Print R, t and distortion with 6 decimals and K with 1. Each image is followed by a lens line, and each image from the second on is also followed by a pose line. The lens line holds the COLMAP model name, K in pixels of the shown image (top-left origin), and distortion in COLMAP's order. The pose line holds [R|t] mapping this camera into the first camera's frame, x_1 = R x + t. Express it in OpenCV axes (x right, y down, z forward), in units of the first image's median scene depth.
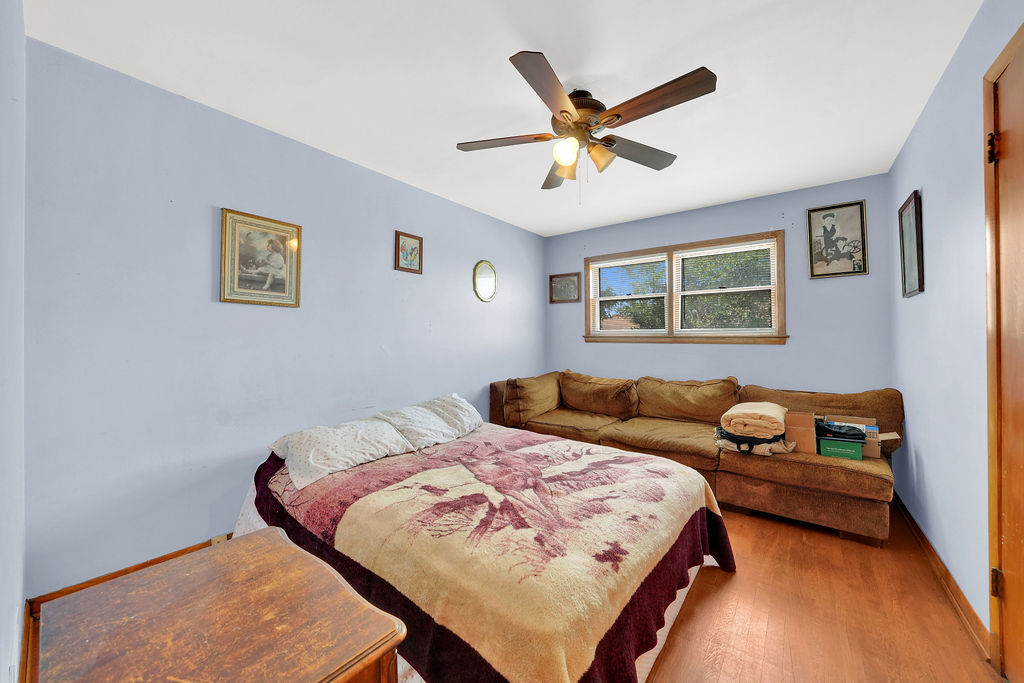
lens RADIAL K [[374.0, 0, 510.6], [0, 374.0, 336.6], [0, 0, 1]] dist [-0.007079, 0.003018]
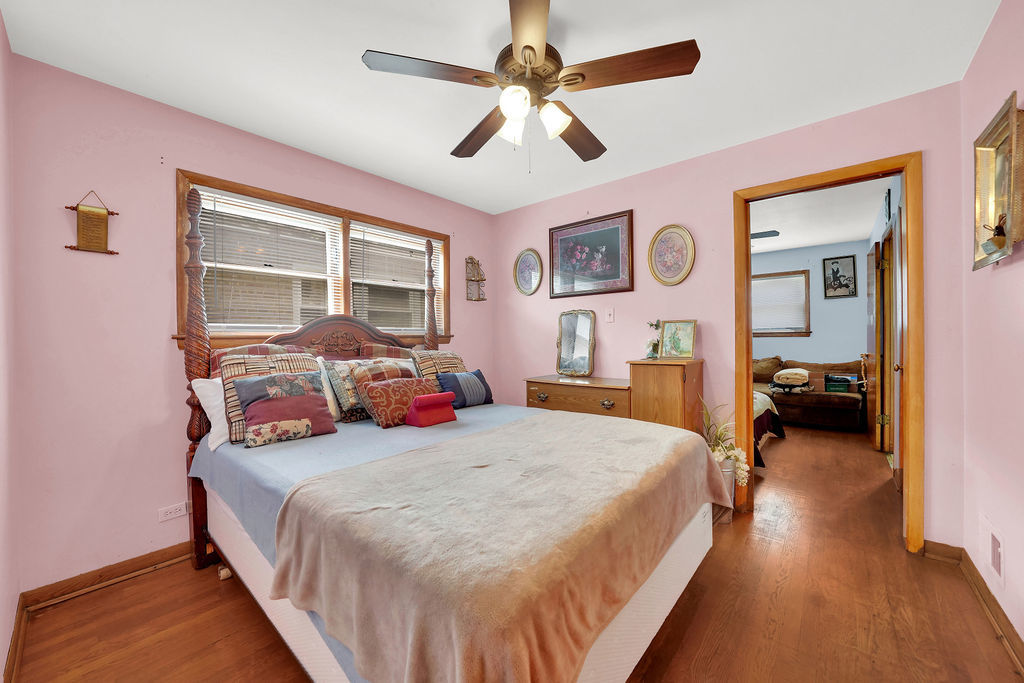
lens RADIAL K [[374.0, 0, 511.2], [0, 374.0, 342.6], [0, 0, 1]] dist [-0.007079, 0.003018]
pose [[0.998250, -0.022582, -0.054658, -0.624244], [0.024075, 0.999350, 0.026816, -0.034583], [0.054017, -0.028085, 0.998145, -0.905590]]
